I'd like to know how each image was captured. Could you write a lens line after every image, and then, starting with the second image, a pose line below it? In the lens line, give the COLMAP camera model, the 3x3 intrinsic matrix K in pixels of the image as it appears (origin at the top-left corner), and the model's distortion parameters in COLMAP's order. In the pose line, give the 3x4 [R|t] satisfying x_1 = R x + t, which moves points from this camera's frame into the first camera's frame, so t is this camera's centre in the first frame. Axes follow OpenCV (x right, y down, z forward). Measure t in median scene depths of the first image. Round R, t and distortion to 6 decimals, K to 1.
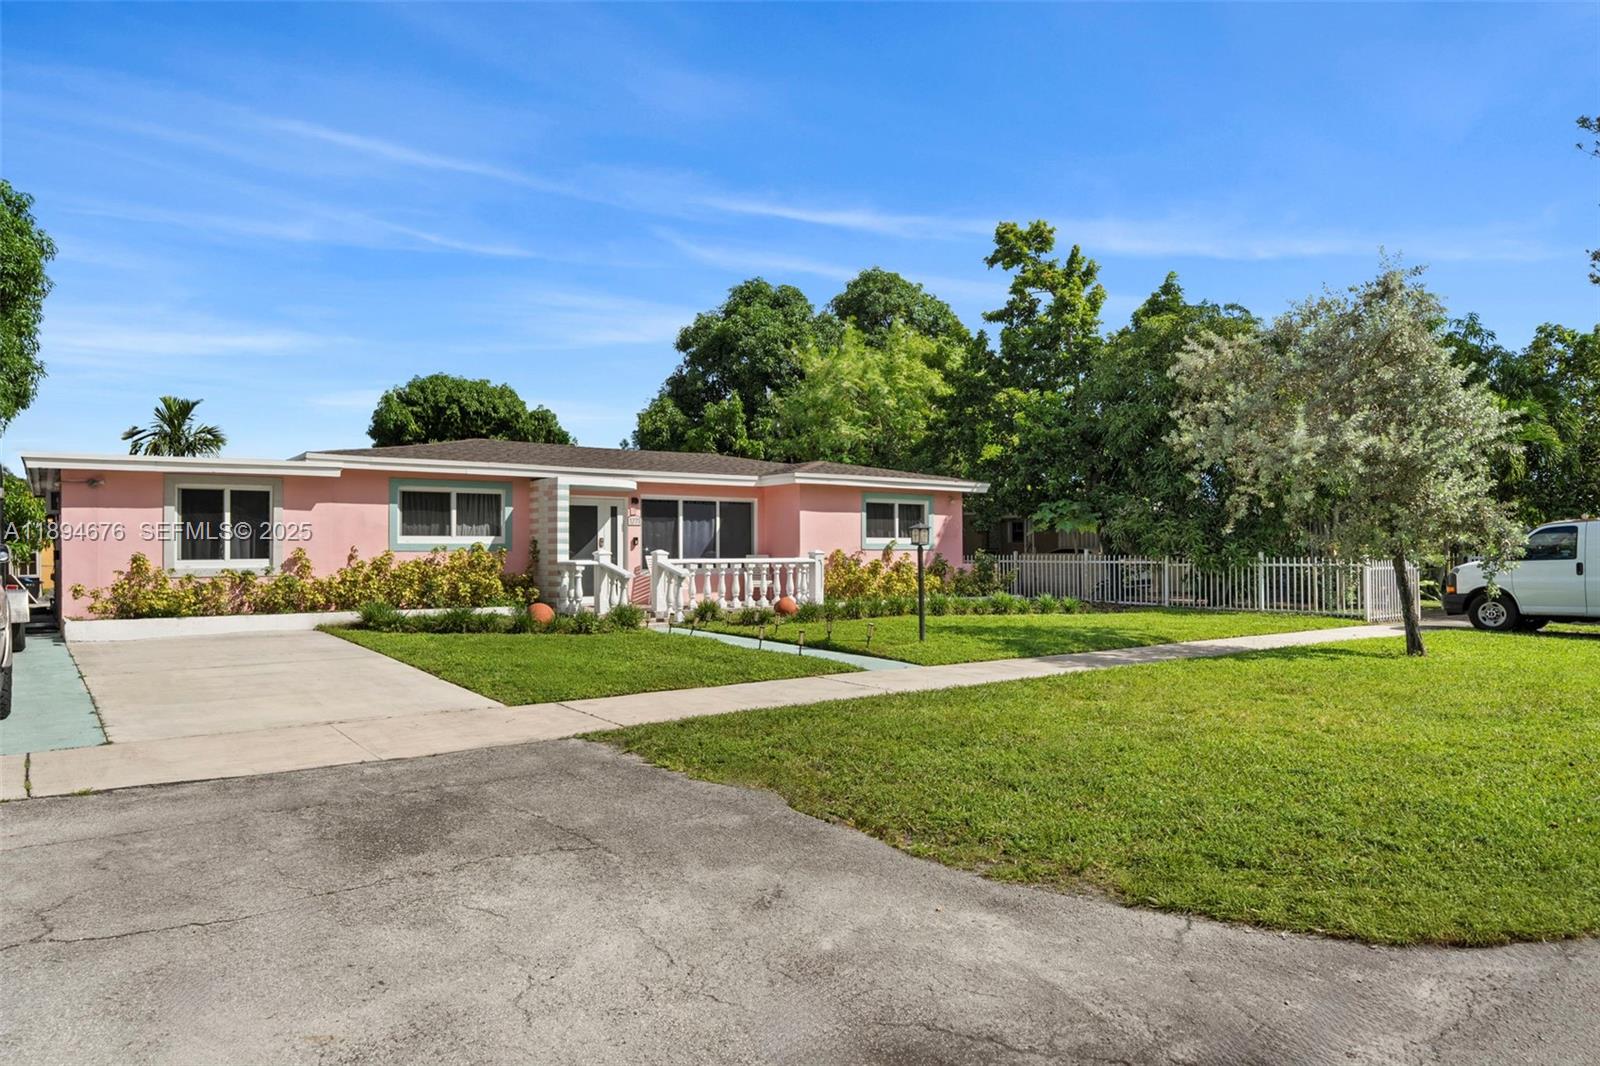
lens RADIAL K [[811.3, 0, 800.0], [0, 811.3, 533.0], [0, 0, 1]] dist [0.002098, 0.000051]
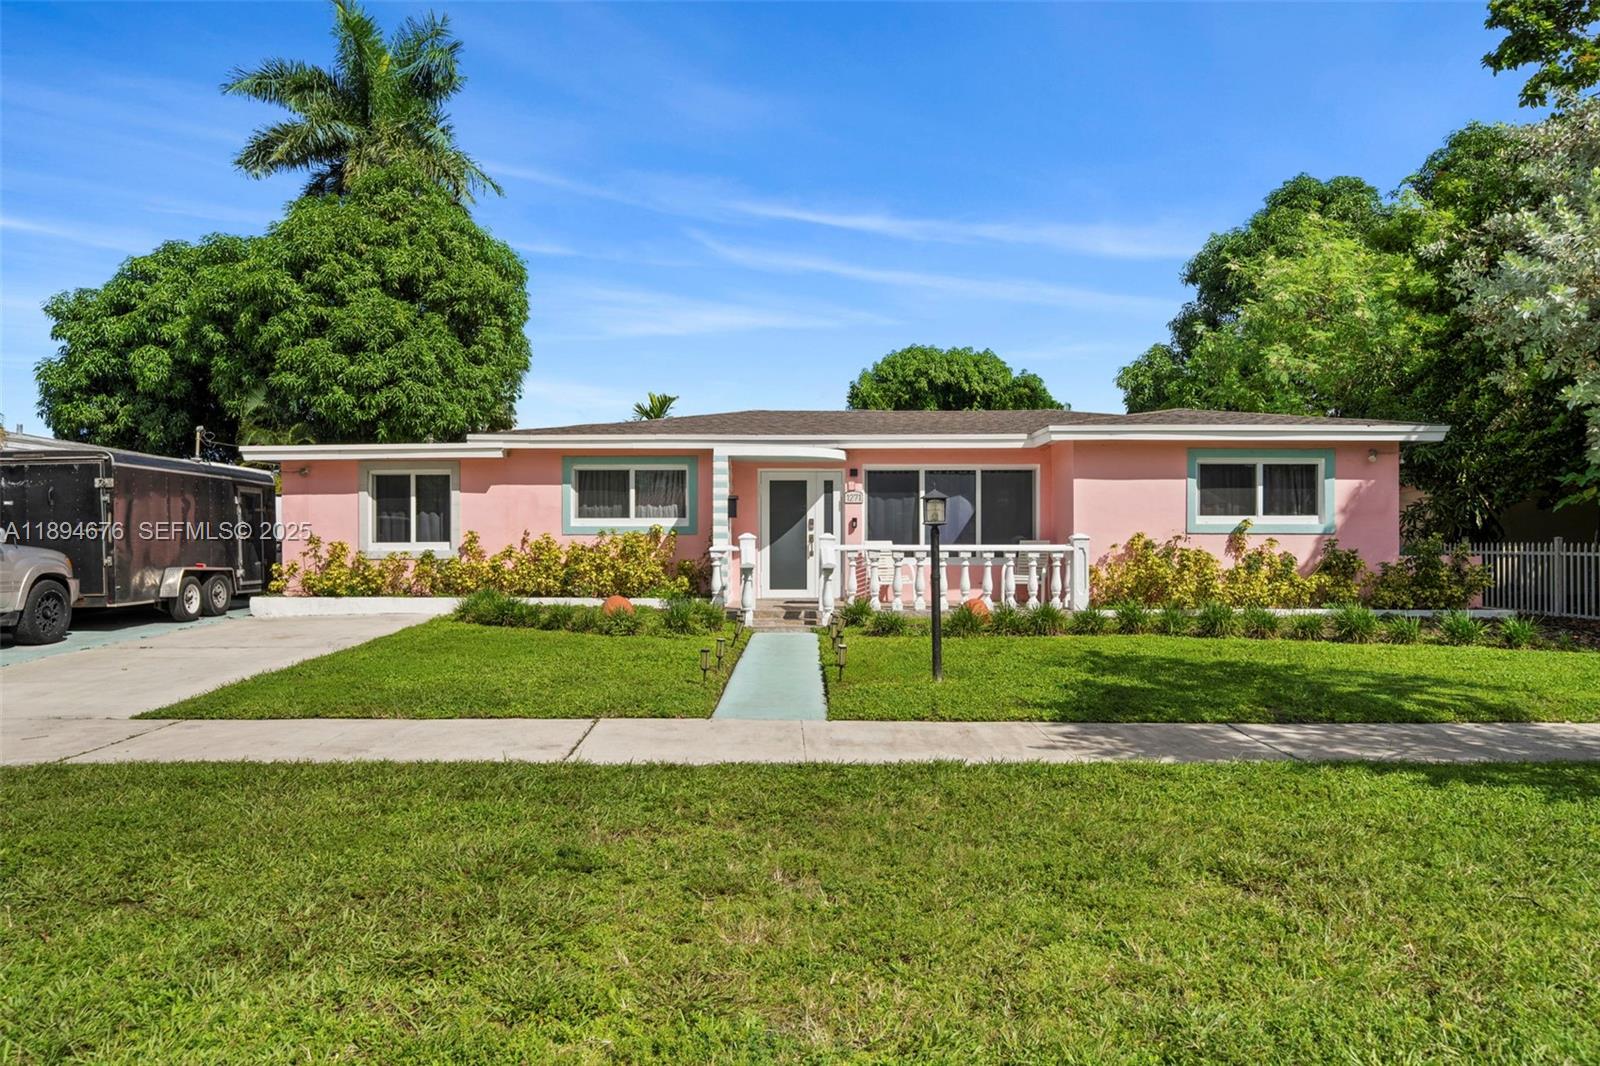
lens RADIAL K [[933.1, 0, 800.0], [0, 933.1, 533.0], [0, 0, 1]] dist [-0.002877, -0.000863]
pose [[0.844459, 0.000820, -0.535619, 0.229646], [0.009638, 0.999814, 0.016727, 0.003822], [0.535533, -0.019287, 0.844294, 0.172704]]
